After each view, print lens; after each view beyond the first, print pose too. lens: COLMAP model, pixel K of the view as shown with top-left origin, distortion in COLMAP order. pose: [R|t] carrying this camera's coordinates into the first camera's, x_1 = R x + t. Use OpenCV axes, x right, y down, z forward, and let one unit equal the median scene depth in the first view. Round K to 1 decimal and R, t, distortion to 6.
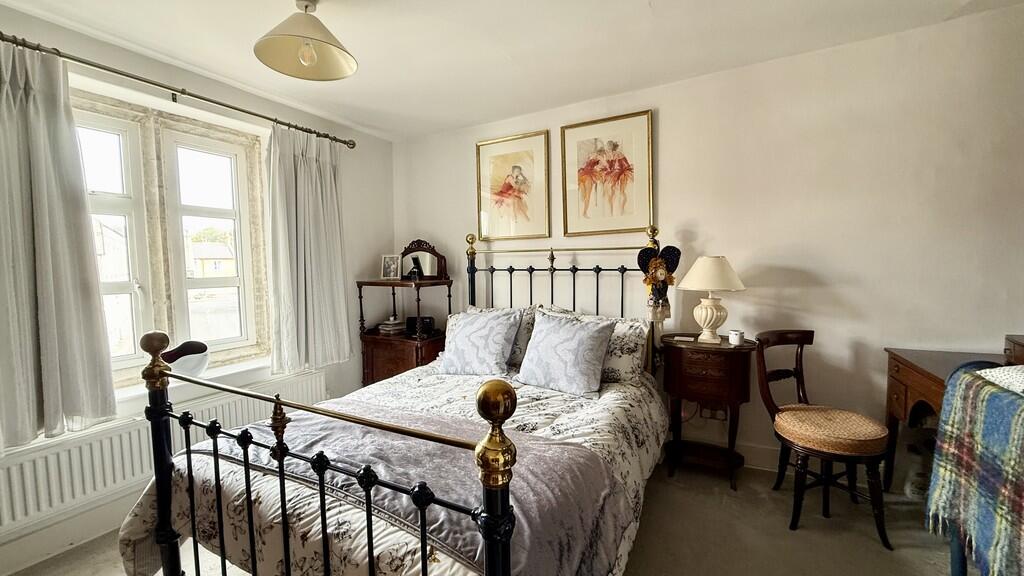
lens RADIAL K [[409.3, 0, 512.7], [0, 409.3, 288.4], [0, 0, 1]] dist [0.001057, 0.000114]
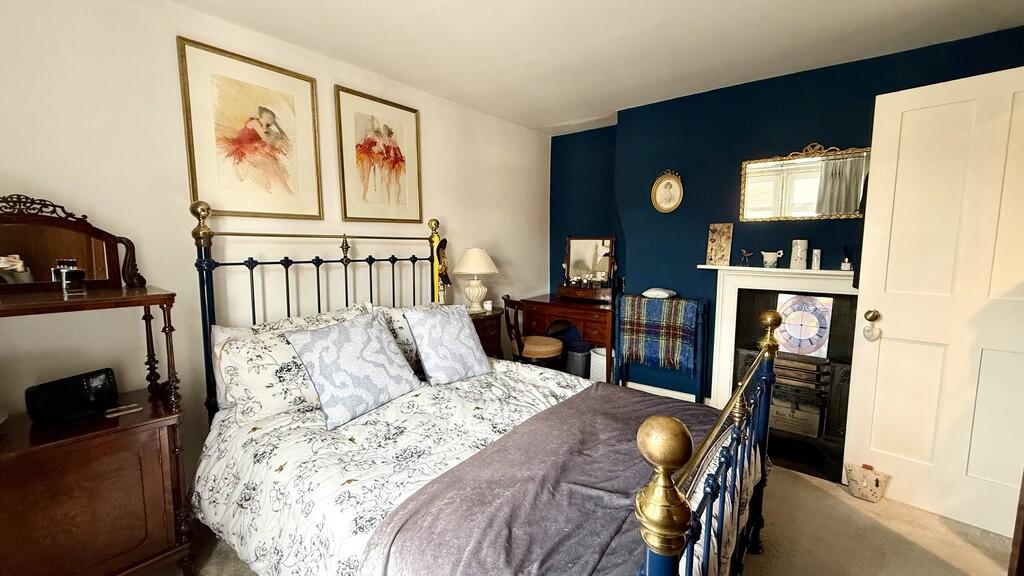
lens RADIAL K [[409.3, 0, 513.0], [0, 409.3, 284.9], [0, 0, 1]] dist [0.001057, 0.000114]
pose [[0.185398, -0.074270, 0.979853, -0.651943], [0.063717, 0.995950, 0.063434, -0.029133], [-0.980596, 0.050673, 0.189379, 0.530408]]
